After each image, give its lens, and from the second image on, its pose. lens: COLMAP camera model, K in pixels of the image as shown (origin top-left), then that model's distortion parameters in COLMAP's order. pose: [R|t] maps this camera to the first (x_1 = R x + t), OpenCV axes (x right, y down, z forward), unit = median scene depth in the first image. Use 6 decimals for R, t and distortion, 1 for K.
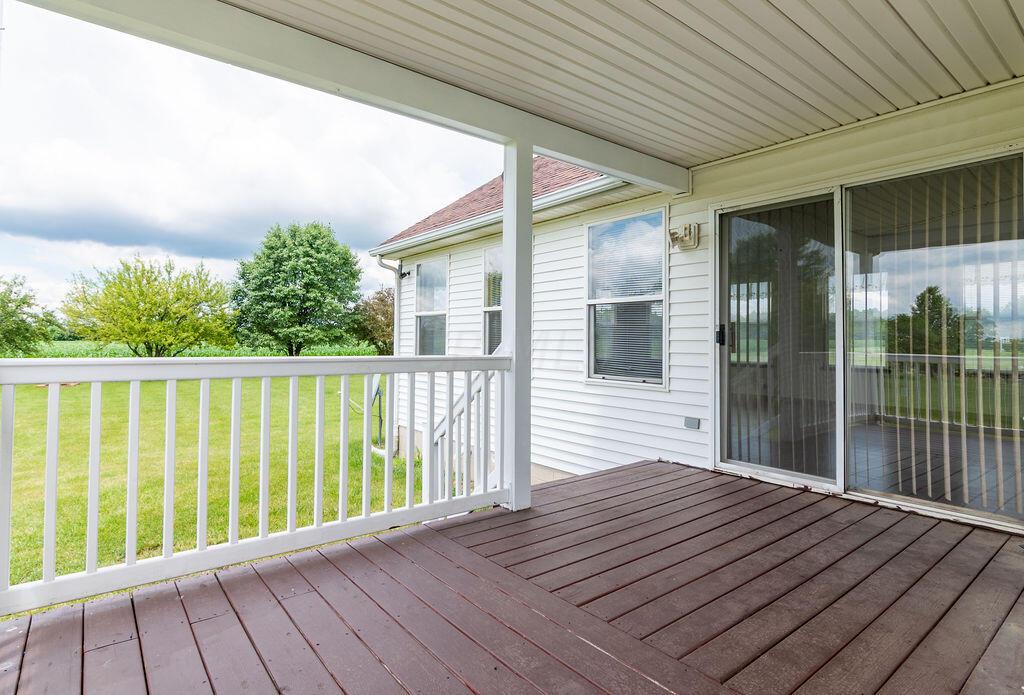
lens RADIAL K [[538.3, 0, 509.1], [0, 538.3, 350.4], [0, 0, 1]] dist [0.005503, 0.000044]
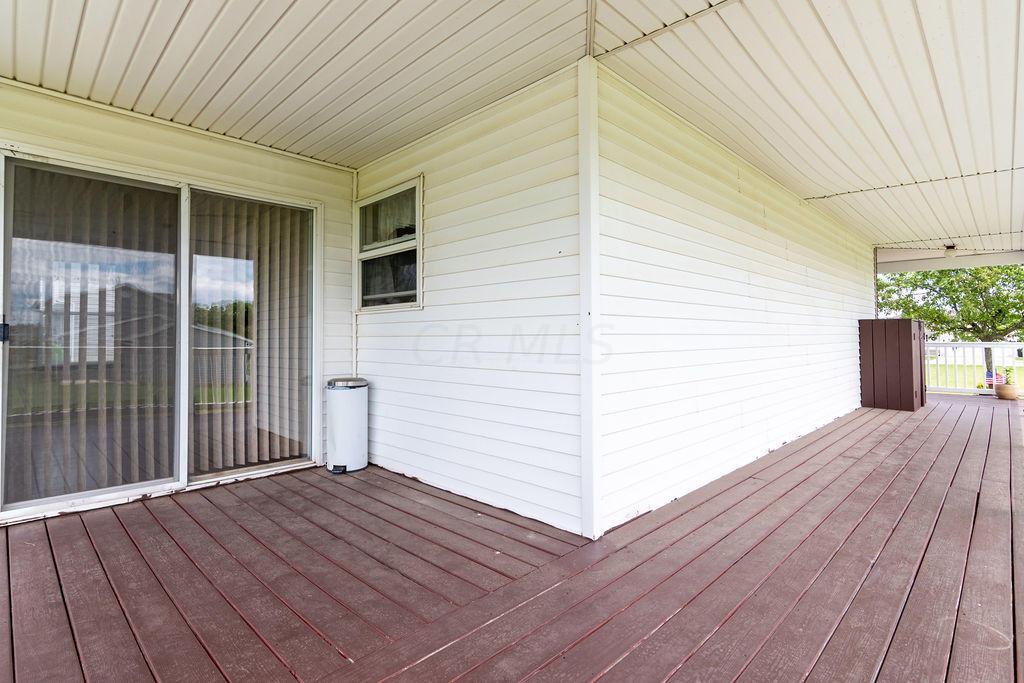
lens RADIAL K [[505.8, 0, 507.7], [0, 505.8, 339.9], [0, 0, 1]] dist [-0.005227, 0.003497]
pose [[-0.120551, -0.009446, 0.992662, -0.495819], [0.017262, 0.999784, 0.011610, -0.015647], [-0.992557, 0.018535, -0.120362, 0.635206]]
